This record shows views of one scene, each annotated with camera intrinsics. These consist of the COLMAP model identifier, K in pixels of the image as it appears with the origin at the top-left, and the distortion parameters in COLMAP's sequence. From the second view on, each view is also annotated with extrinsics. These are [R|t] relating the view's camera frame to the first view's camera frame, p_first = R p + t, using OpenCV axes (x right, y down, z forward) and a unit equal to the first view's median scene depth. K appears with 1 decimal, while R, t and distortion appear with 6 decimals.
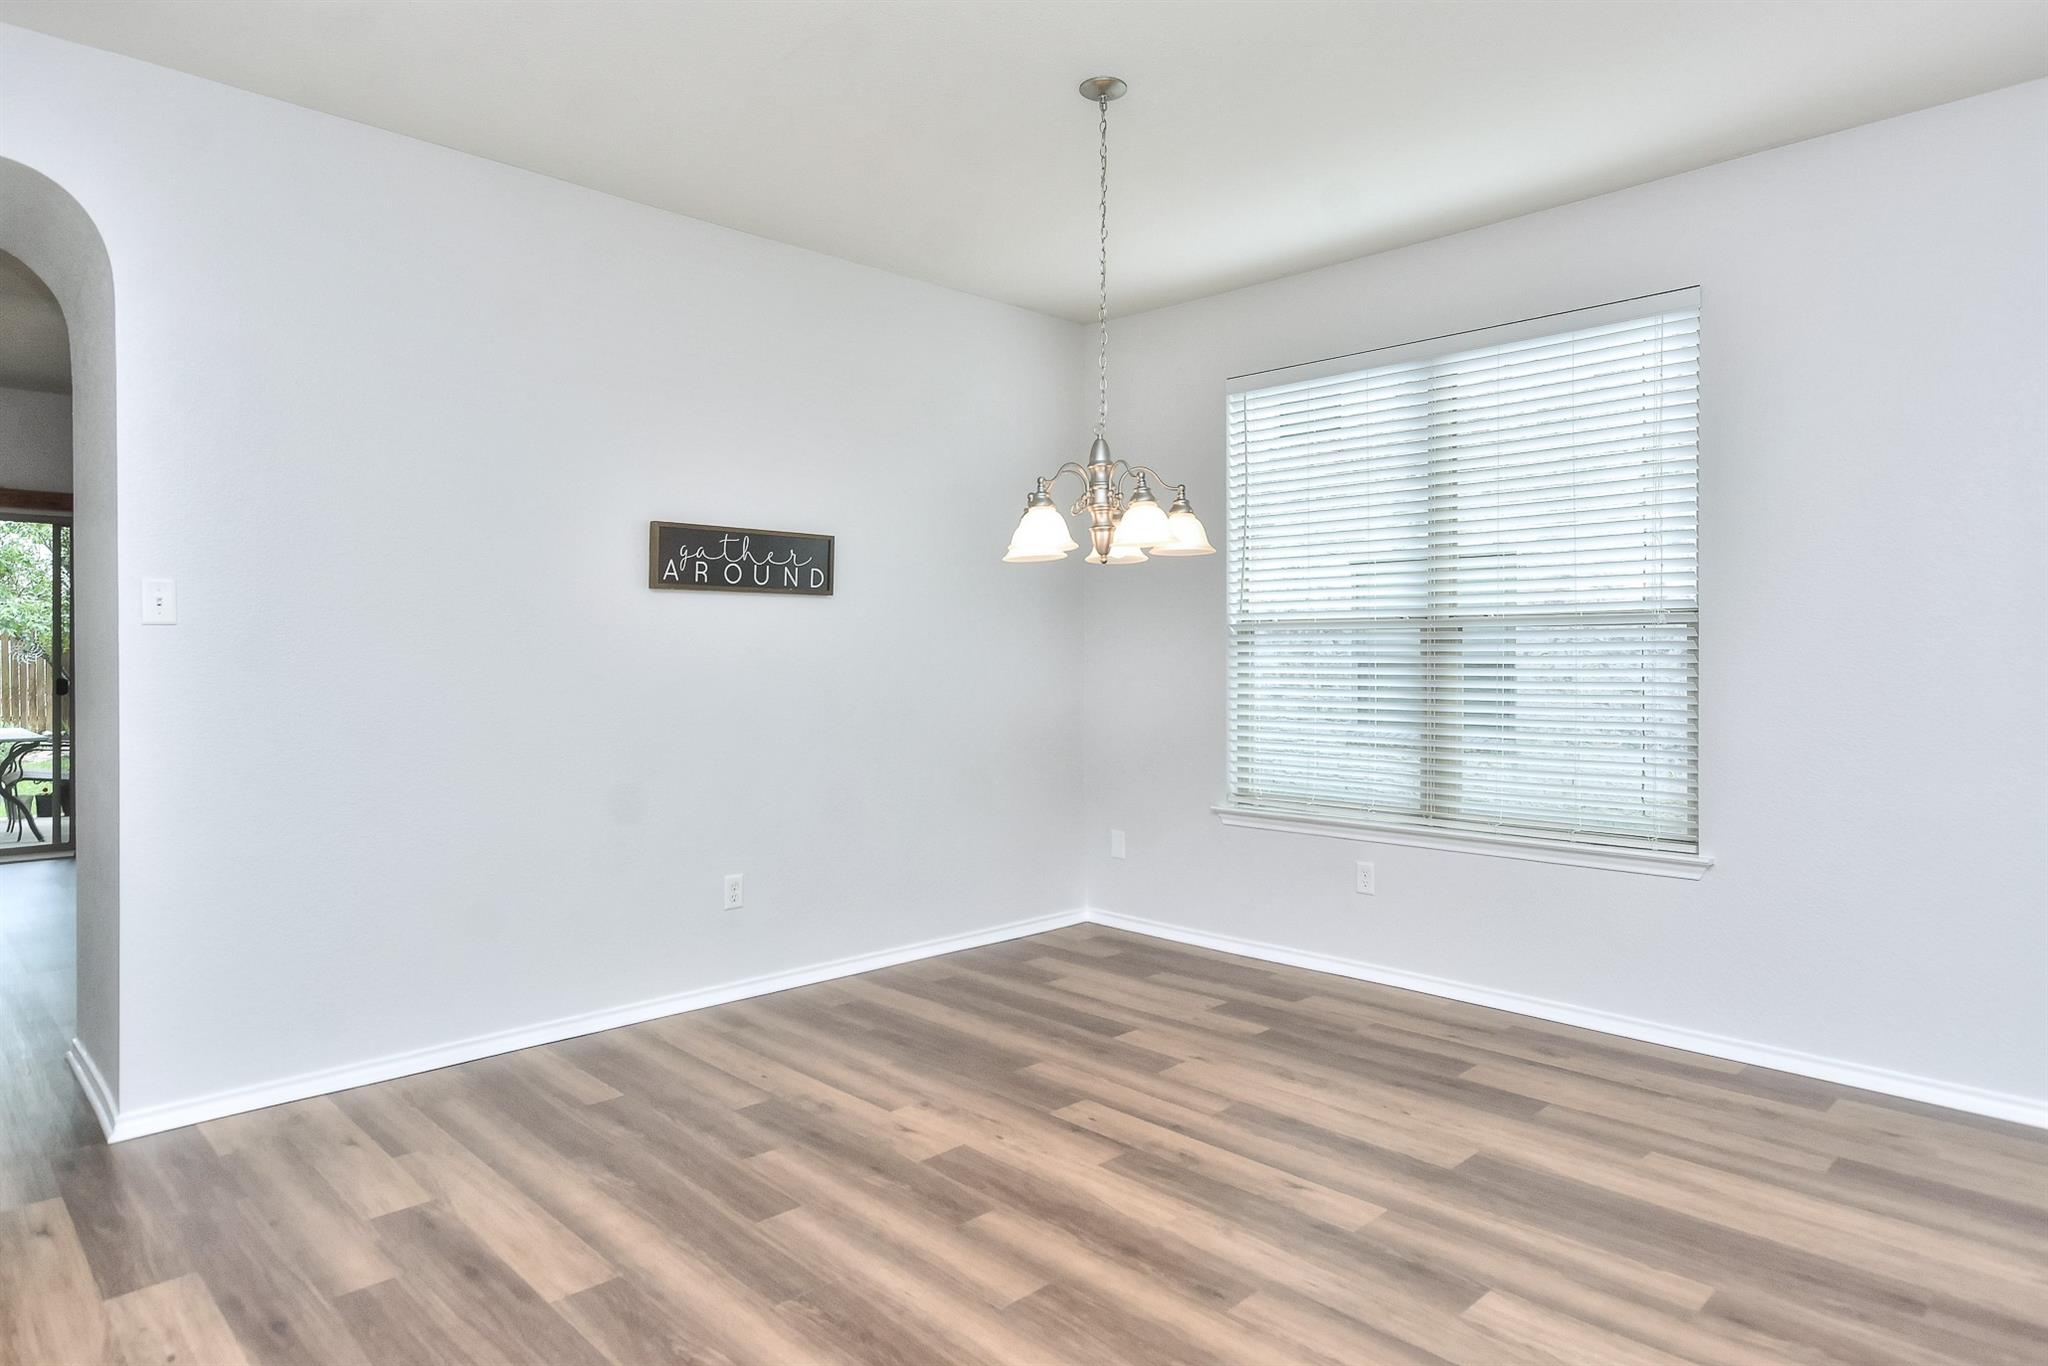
lens RADIAL K [[1201.2, 0, 1056.1], [0, 1201.2, 637.5], [0, 0, 1]] dist [0.008276, 0.000104]
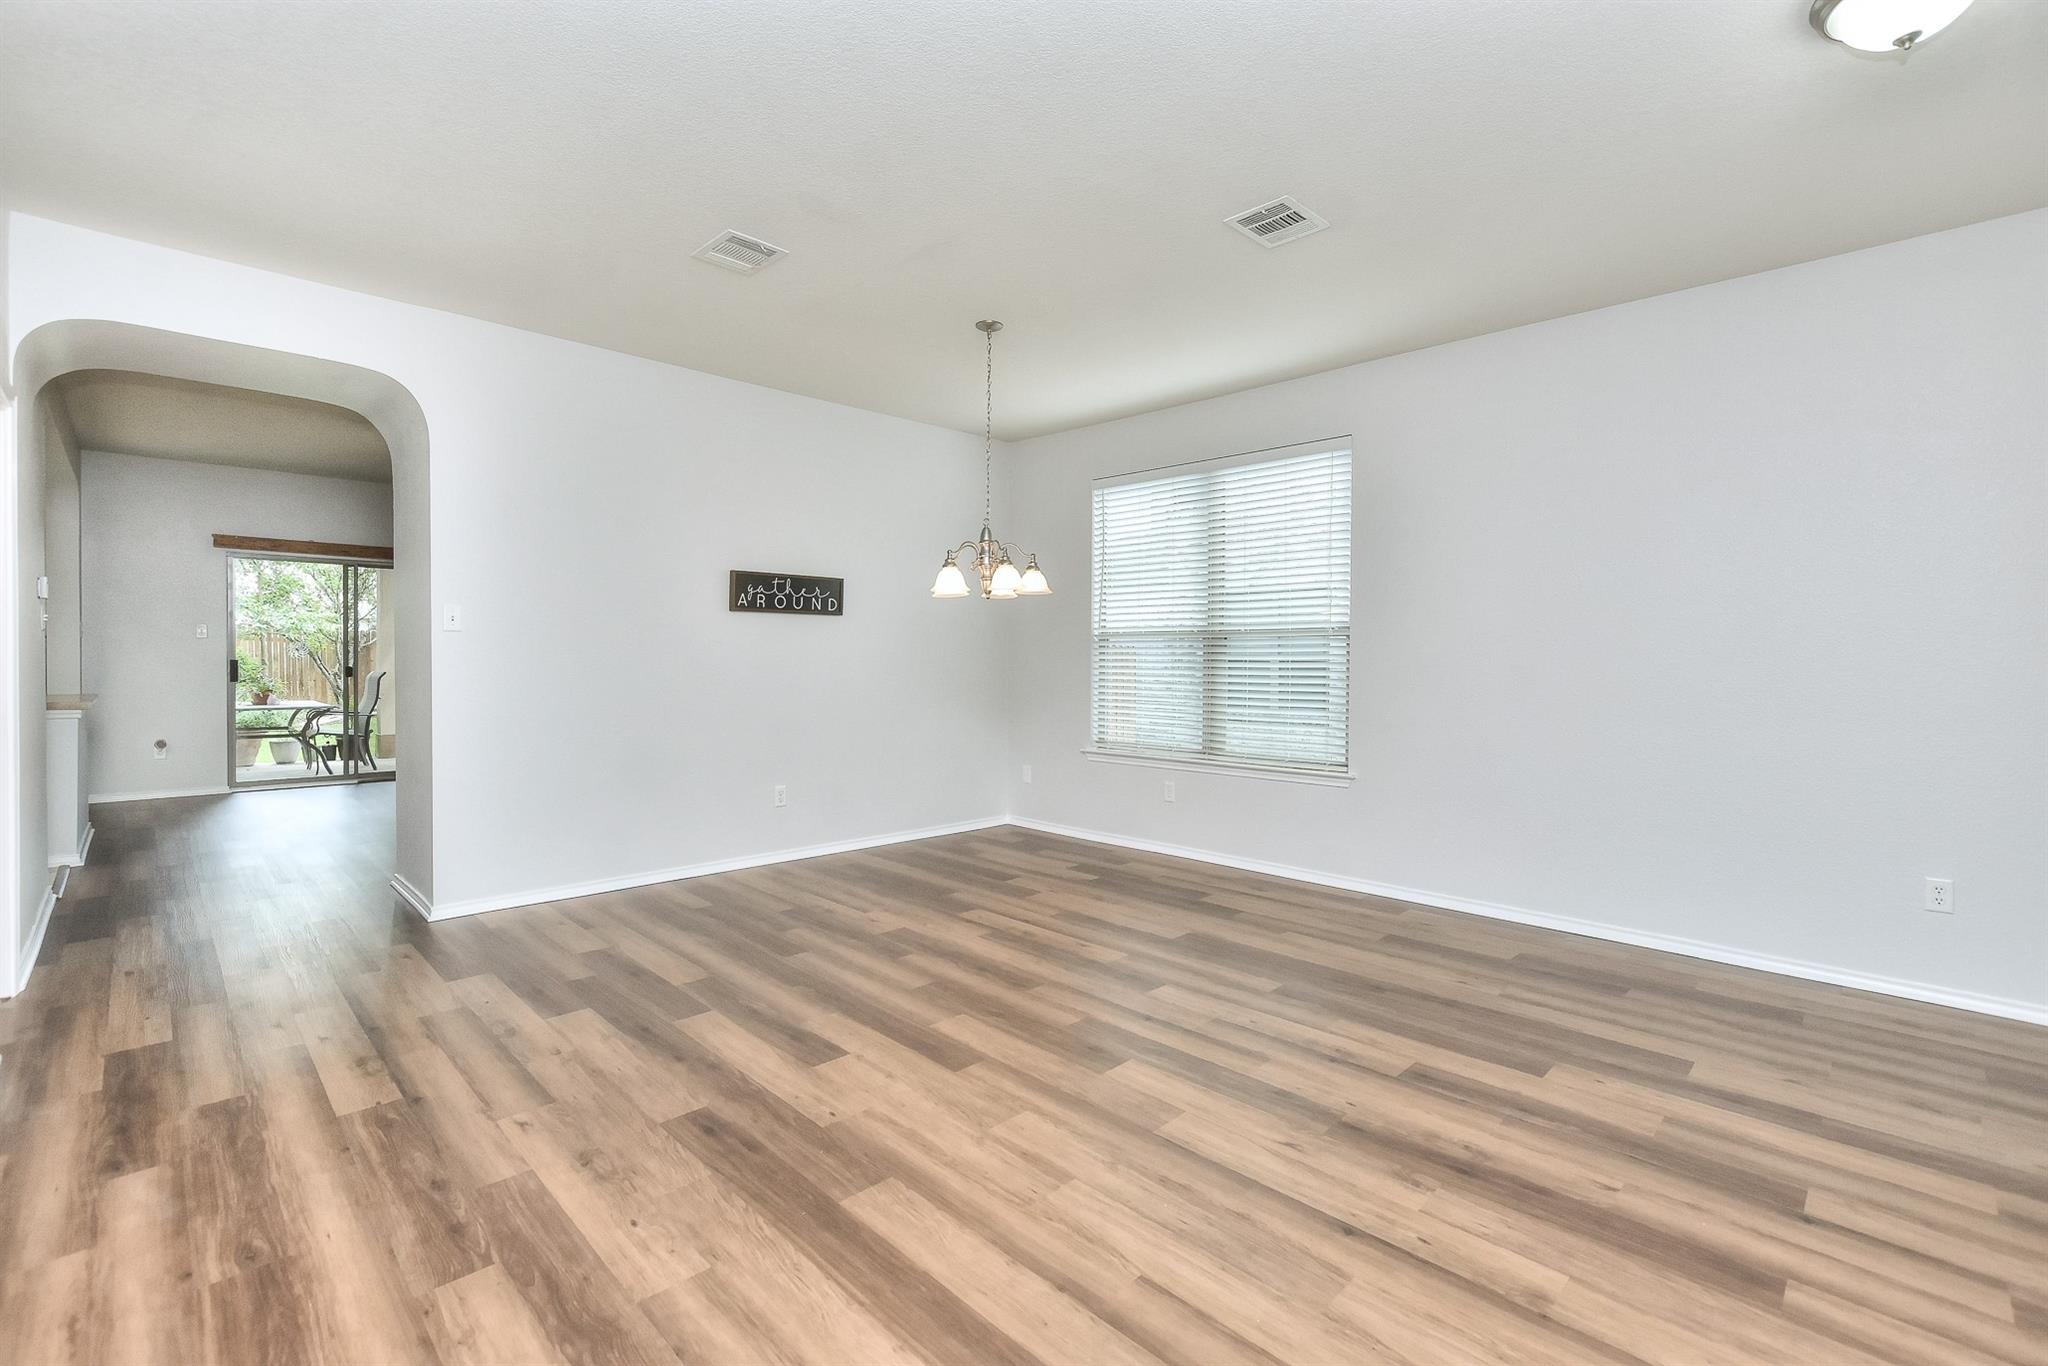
lens RADIAL K [[903.9, 0, 1039.5], [0, 903.9, 658.3], [0, 0, 1]] dist [-0.023374, 0.004613]
pose [[0.999983, 0.005626, -0.001395, 0.103539], [-0.005602, 0.999851, 0.016298, 0.001516], [0.001486, -0.016290, 0.999866, -0.272904]]
